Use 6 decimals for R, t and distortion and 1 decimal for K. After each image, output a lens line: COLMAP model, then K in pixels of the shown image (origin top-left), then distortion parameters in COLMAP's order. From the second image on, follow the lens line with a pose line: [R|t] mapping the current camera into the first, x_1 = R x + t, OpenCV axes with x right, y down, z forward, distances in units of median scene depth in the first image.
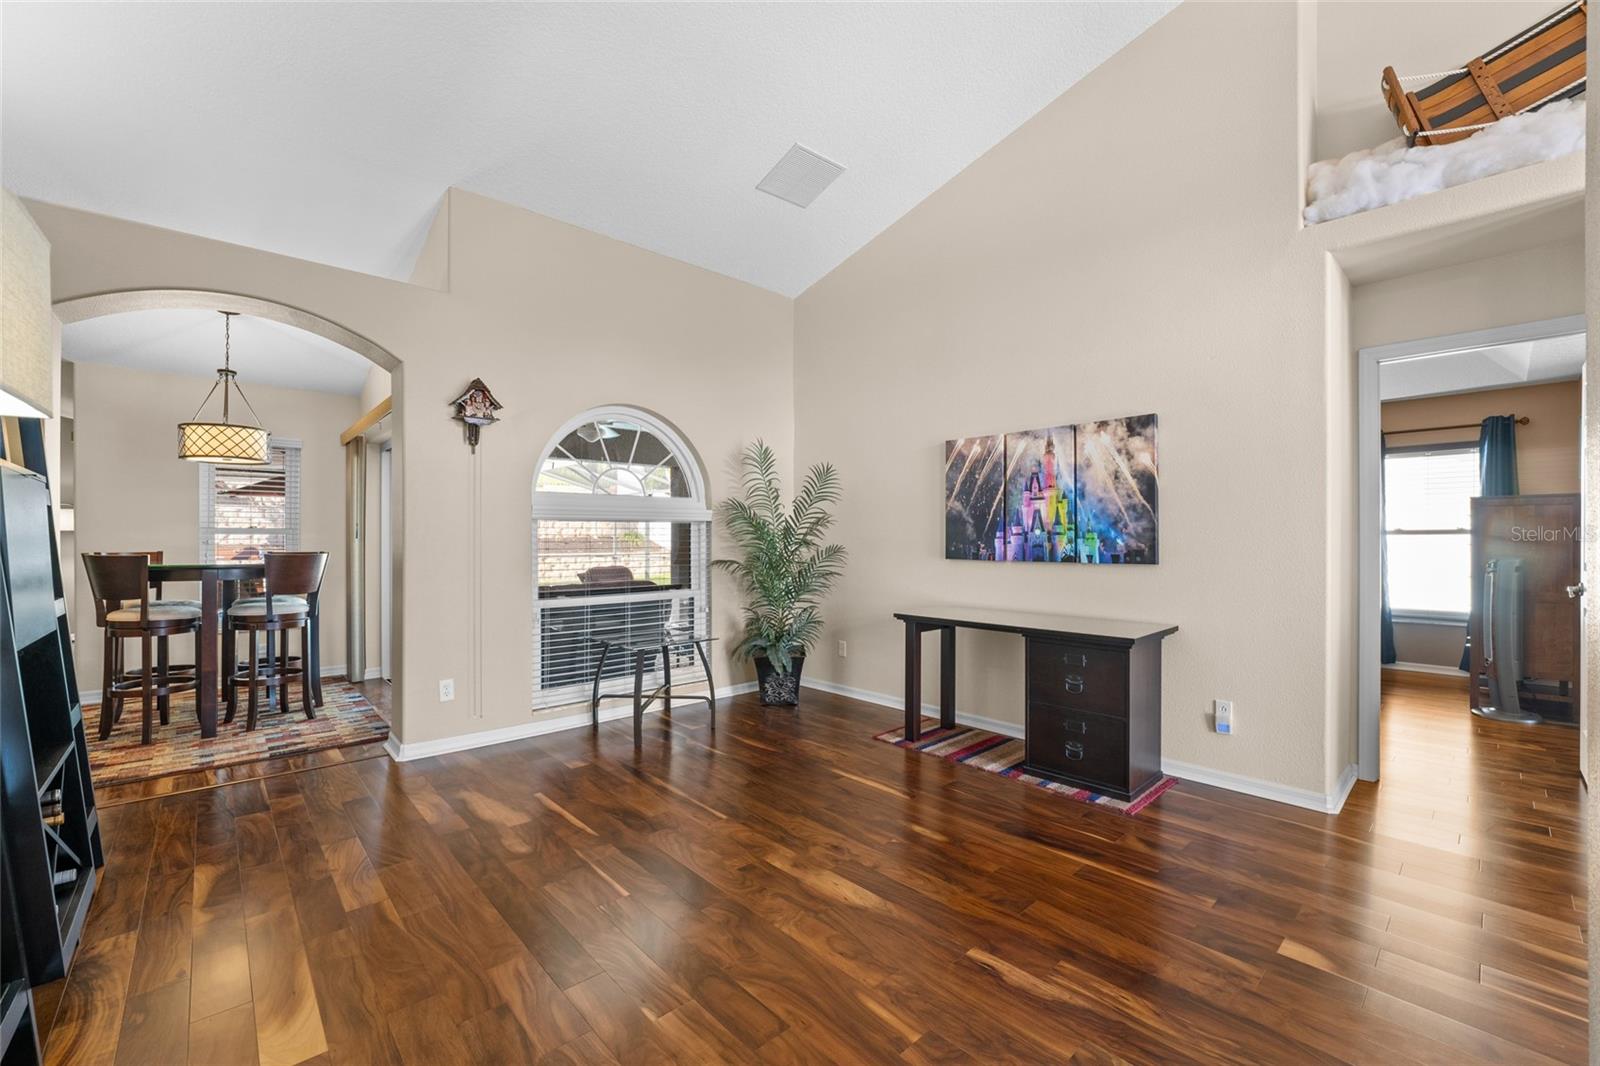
lens RADIAL K [[653.5, 0, 795.8], [0, 653.5, 539.1], [0, 0, 1]] dist [-0.011074, 0.000638]
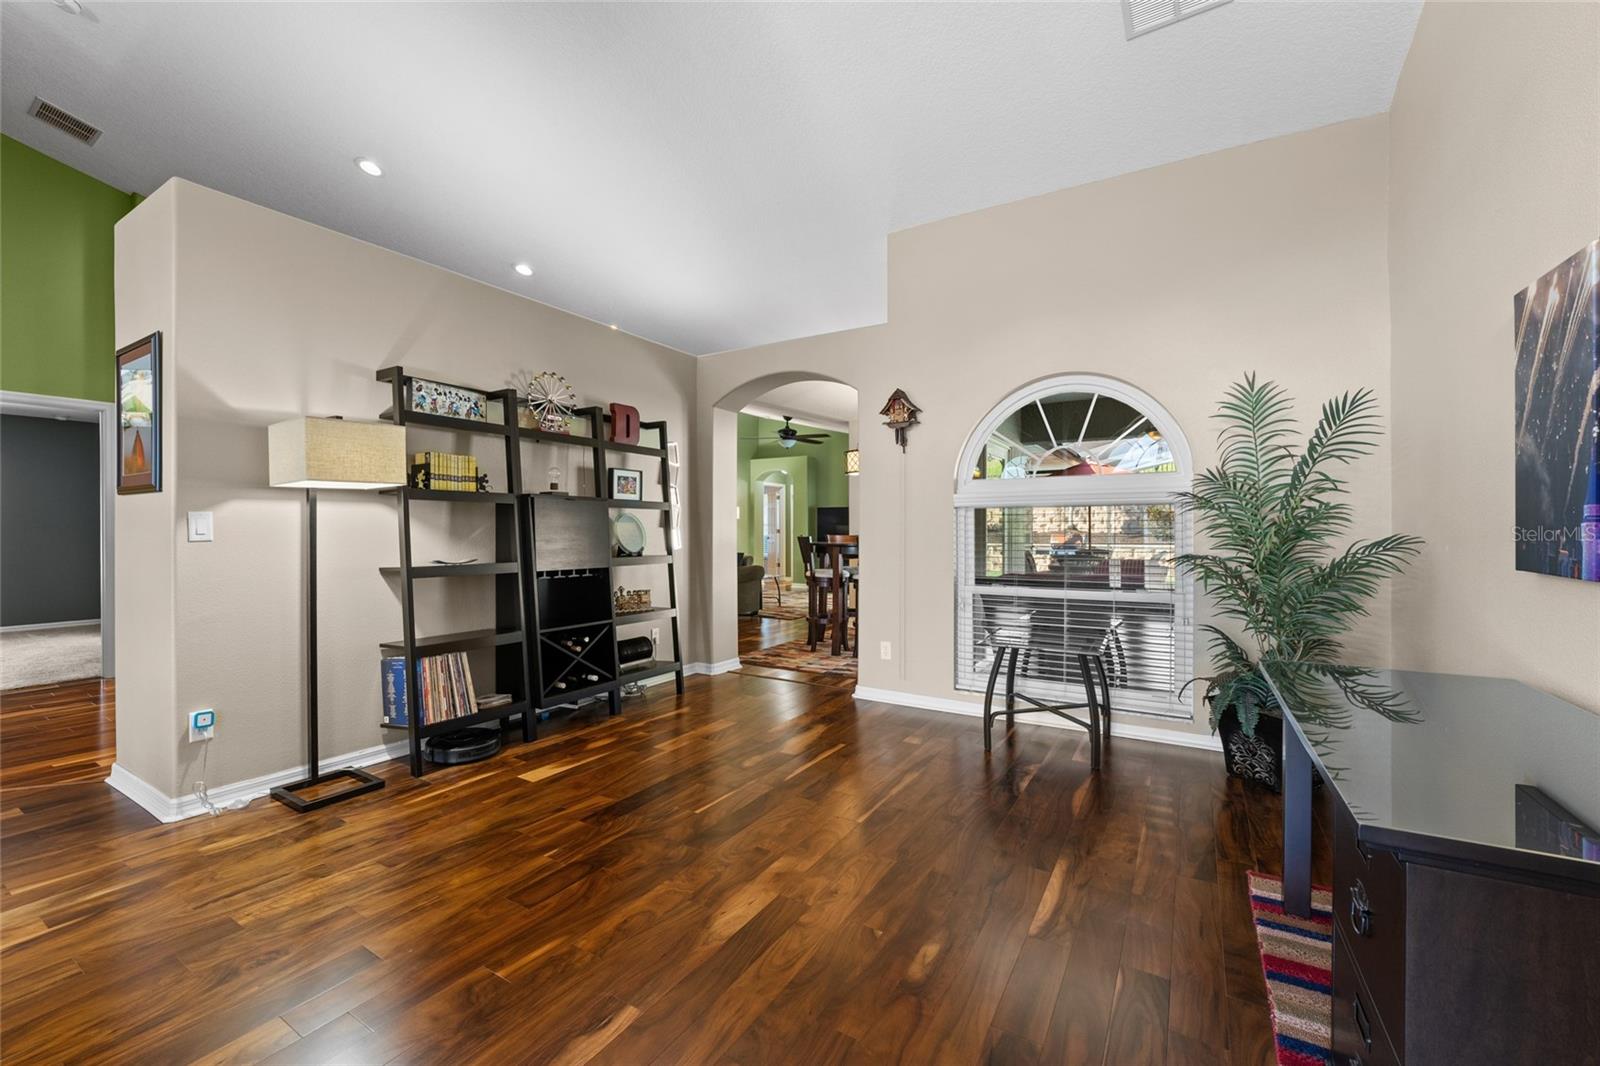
lens RADIAL K [[653.5, 0, 795.4], [0, 653.5, 529.3], [0, 0, 1]] dist [-0.011074, 0.000638]
pose [[0.279443, 0.001128, -0.960162, 0.563447], [0.000232, 0.999999, 0.001243, 0.003337], [0.960162, -0.000570, 0.279443, 0.476979]]
